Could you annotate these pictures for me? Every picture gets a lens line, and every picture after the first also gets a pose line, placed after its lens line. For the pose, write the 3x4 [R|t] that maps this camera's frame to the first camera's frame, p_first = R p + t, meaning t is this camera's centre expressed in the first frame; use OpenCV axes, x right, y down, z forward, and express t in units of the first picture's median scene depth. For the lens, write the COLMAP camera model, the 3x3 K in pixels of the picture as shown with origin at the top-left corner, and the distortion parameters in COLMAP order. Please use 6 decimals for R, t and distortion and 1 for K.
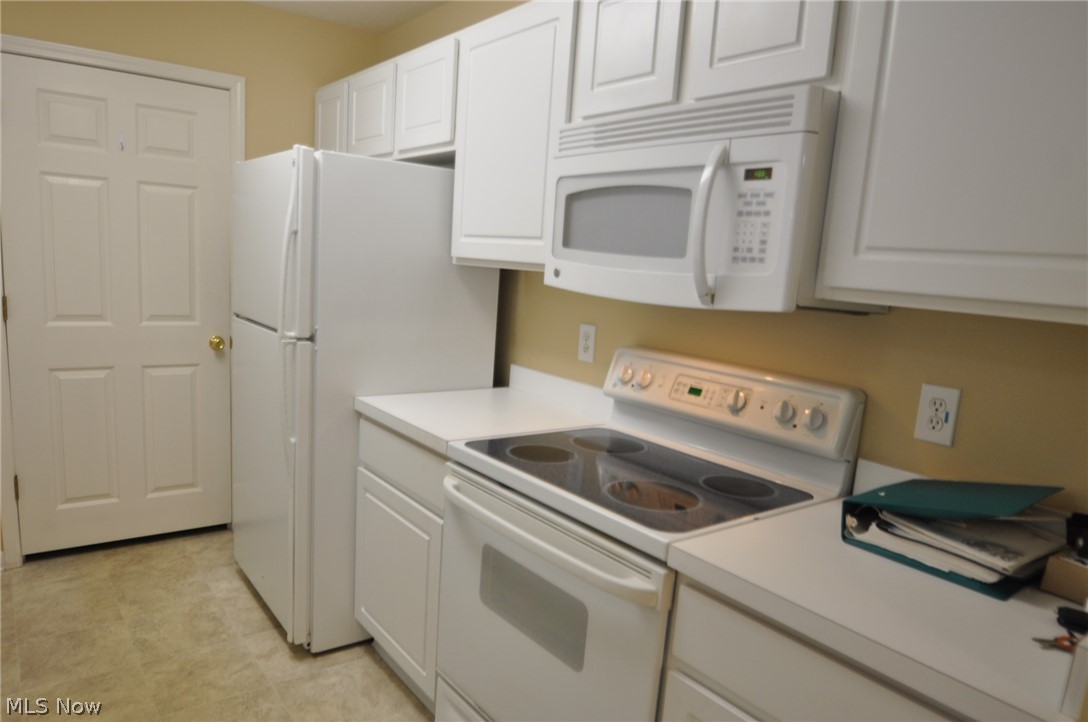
lens RADIAL K [[712.0, 0, 526.3], [0, 712.0, 388.0], [0, 0, 1]] dist [-0.037451, 0.001472]
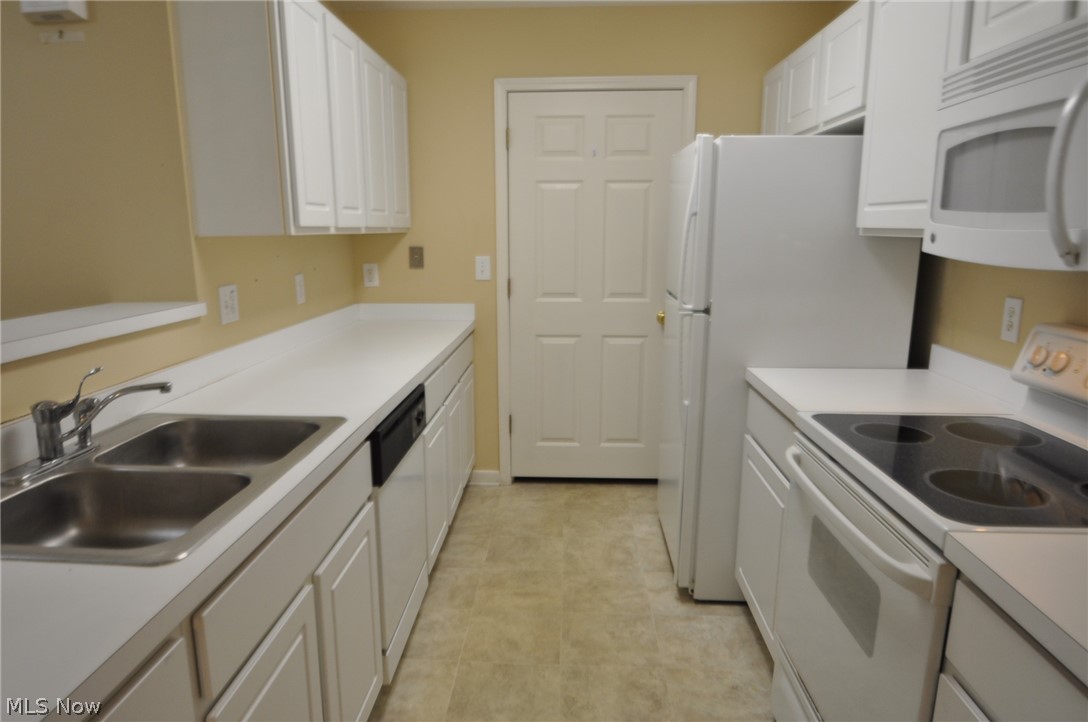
lens RADIAL K [[712.0, 0, 526.3], [0, 712.0, 388.0], [0, 0, 1]] dist [-0.037451, 0.001472]
pose [[0.762624, 0.074864, -0.642495, 0.184773], [-0.061361, 0.997173, 0.043358, 0.017094], [0.643925, 0.006358, 0.765062, -0.012820]]
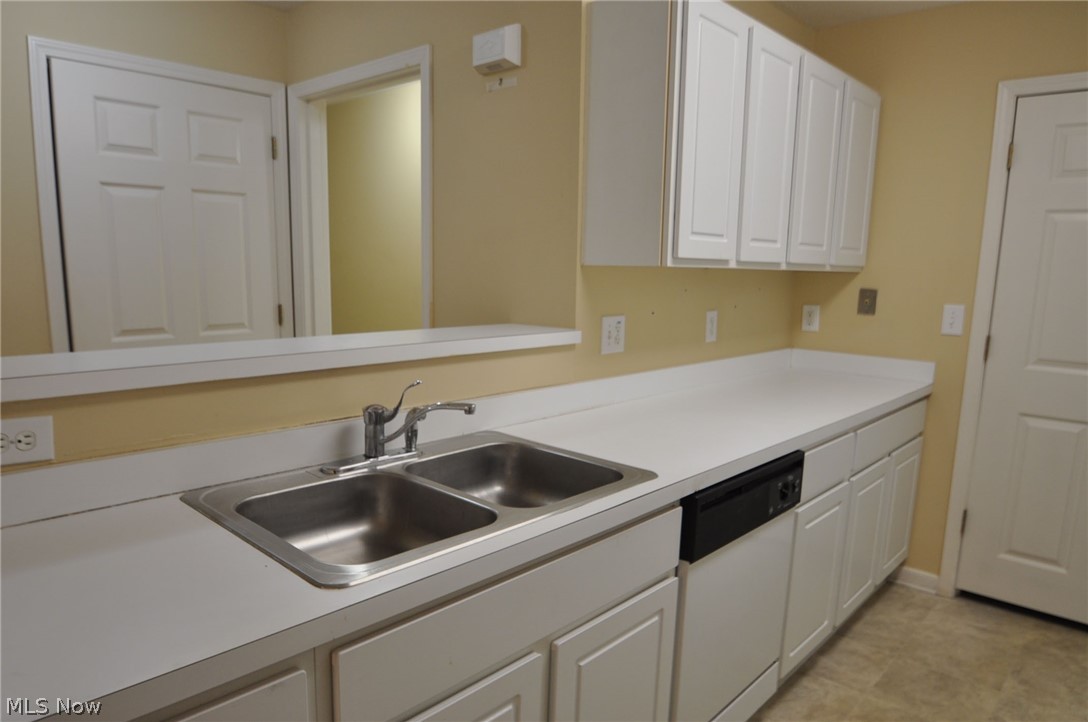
lens RADIAL K [[712.0, 0, 526.3], [0, 712.0, 388.0], [0, 0, 1]] dist [-0.037451, 0.001472]
pose [[0.177185, 0.109610, -0.978055, 0.168915], [-0.182830, 0.980146, 0.076723, -0.013106], [0.967046, 0.165223, 0.193707, 0.182356]]
